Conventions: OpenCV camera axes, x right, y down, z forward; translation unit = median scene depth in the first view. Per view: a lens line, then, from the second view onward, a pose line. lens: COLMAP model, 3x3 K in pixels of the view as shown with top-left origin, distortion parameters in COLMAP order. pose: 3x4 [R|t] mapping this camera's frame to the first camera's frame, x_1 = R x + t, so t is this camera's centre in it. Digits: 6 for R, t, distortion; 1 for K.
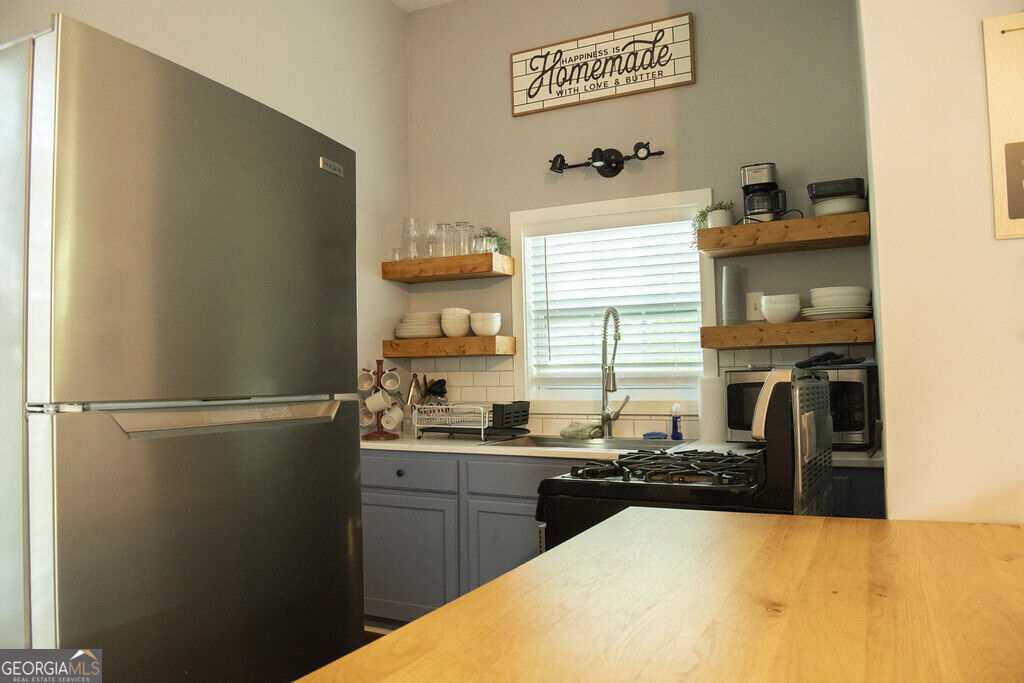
lens RADIAL K [[702.7, 0, 514.0], [0, 702.7, 341.3], [0, 0, 1]] dist [-0.072206, 0.016378]
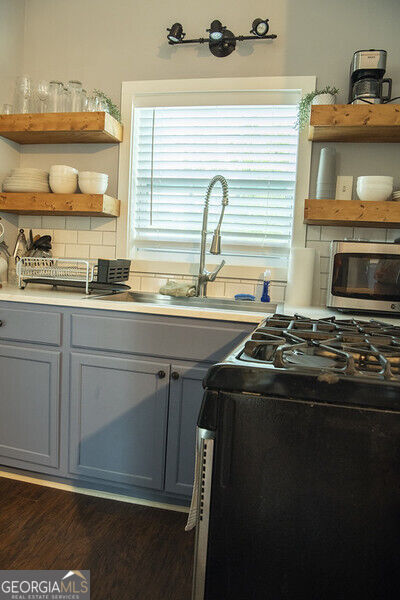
lens RADIAL K [[445.7, 0, 203.3], [0, 445.7, 299.9], [0, 0, 1]] dist [-0.072217, 0.013364]
pose [[0.969339, 0.046708, 0.241247, -0.033532], [-0.081927, 0.987026, 0.138085, 0.043785], [-0.231667, -0.153616, 0.960590, 0.315629]]
